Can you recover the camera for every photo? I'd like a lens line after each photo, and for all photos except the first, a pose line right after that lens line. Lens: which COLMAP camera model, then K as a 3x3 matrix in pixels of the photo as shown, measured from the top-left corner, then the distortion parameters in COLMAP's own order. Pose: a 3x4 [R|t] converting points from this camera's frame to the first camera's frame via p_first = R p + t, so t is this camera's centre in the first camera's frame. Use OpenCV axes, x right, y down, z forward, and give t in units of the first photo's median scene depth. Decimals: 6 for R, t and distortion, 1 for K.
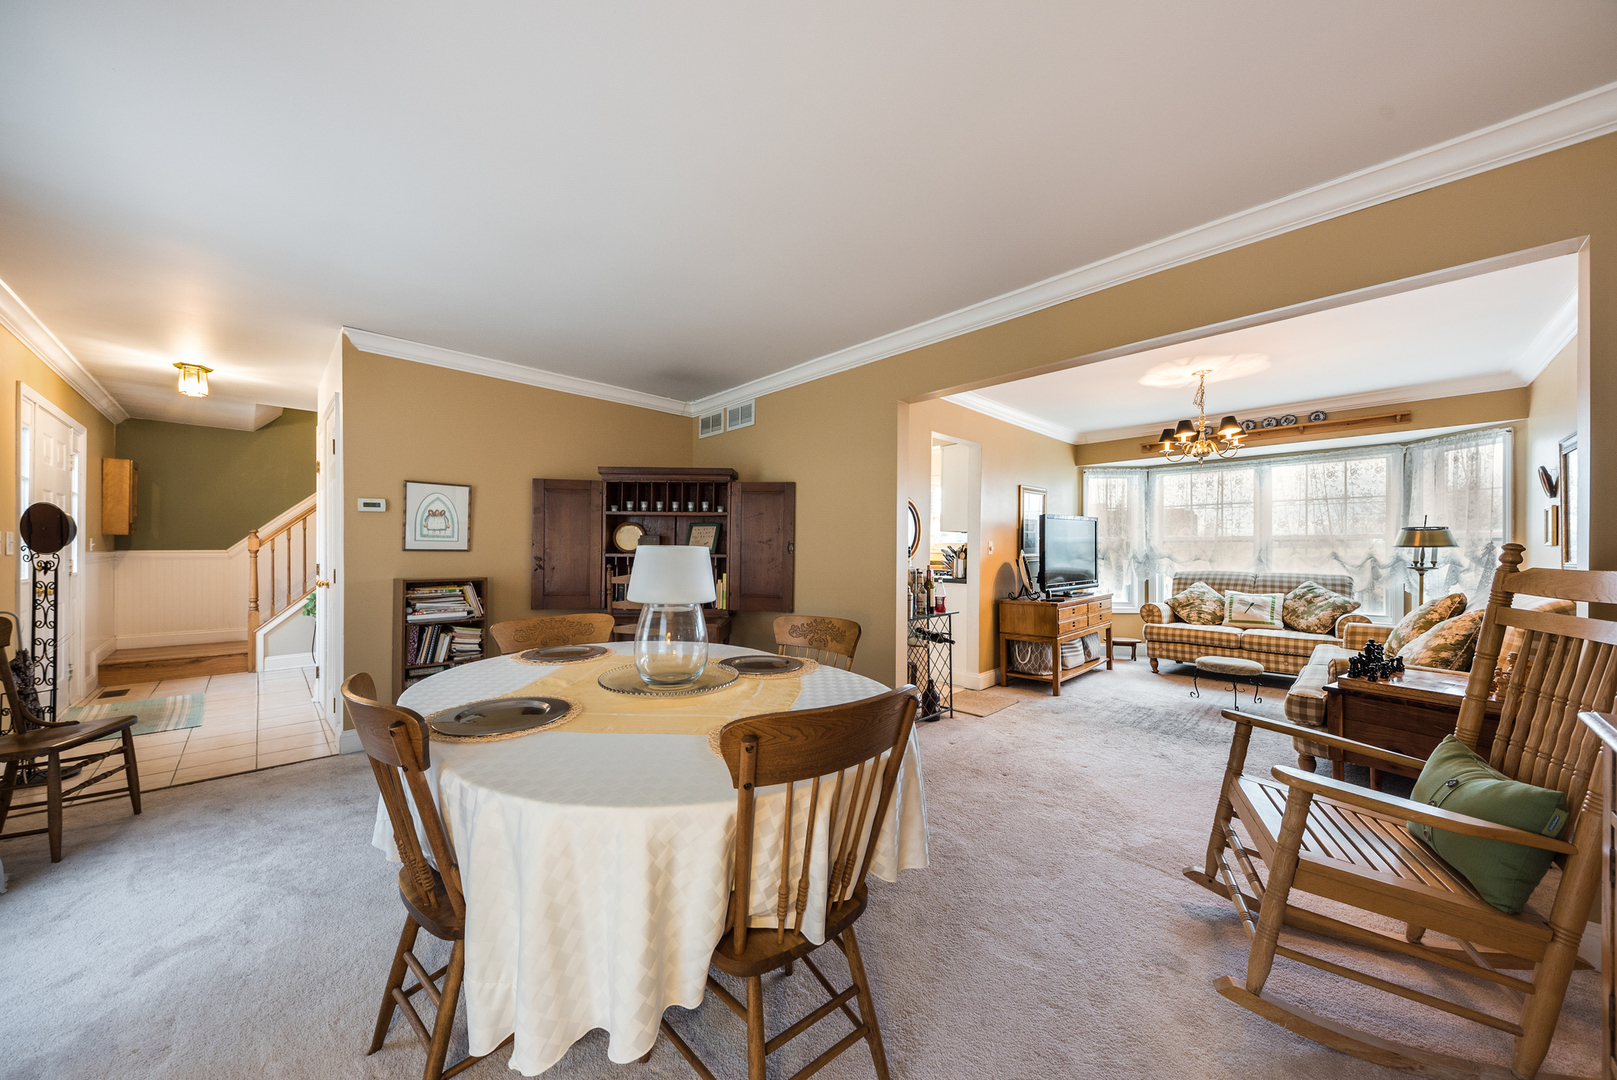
lens RADIAL K [[561.6, 0, 803.1], [0, 561.6, 547.6], [0, 0, 1]] dist [0.000569, 0.000063]
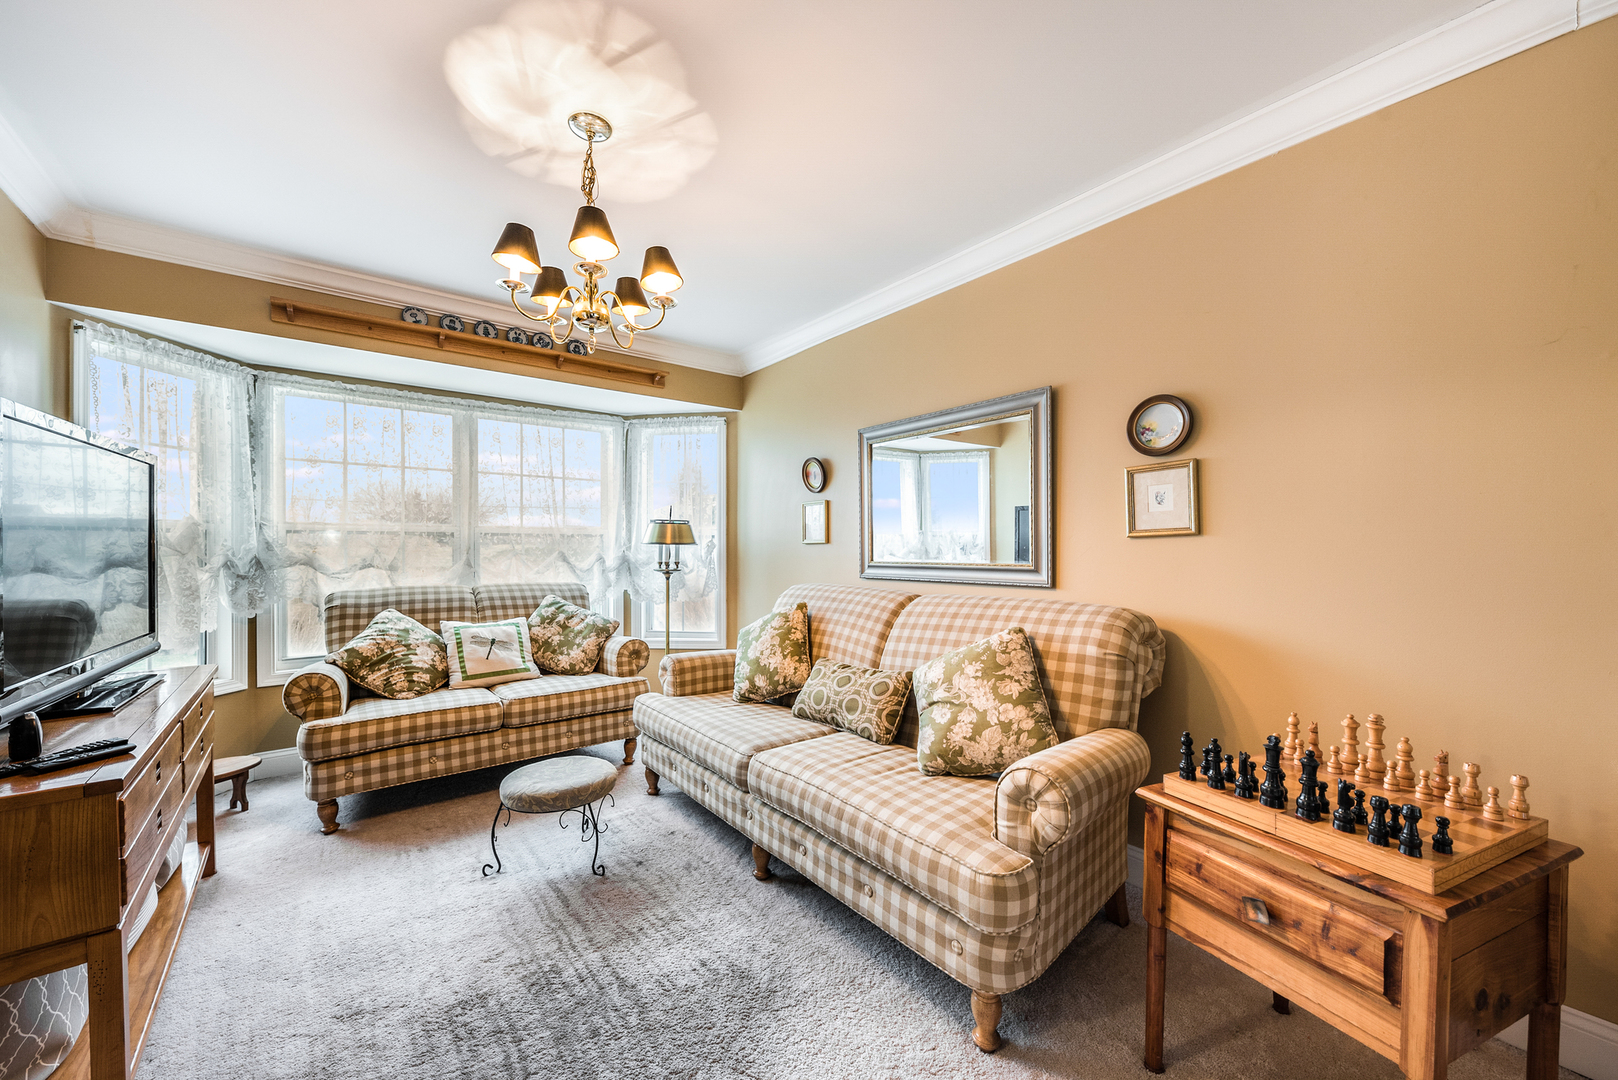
lens RADIAL K [[604.5, 0, 789.4], [0, 604.5, 549.8], [0, 0, 1]] dist [0.000650, -0.000054]
pose [[0.119608, -0.000549, 0.992821, 0.212076], [-0.002329, 0.999997, 0.000834, 0.004742], [-0.992818, -0.002412, 0.119607, 0.610038]]
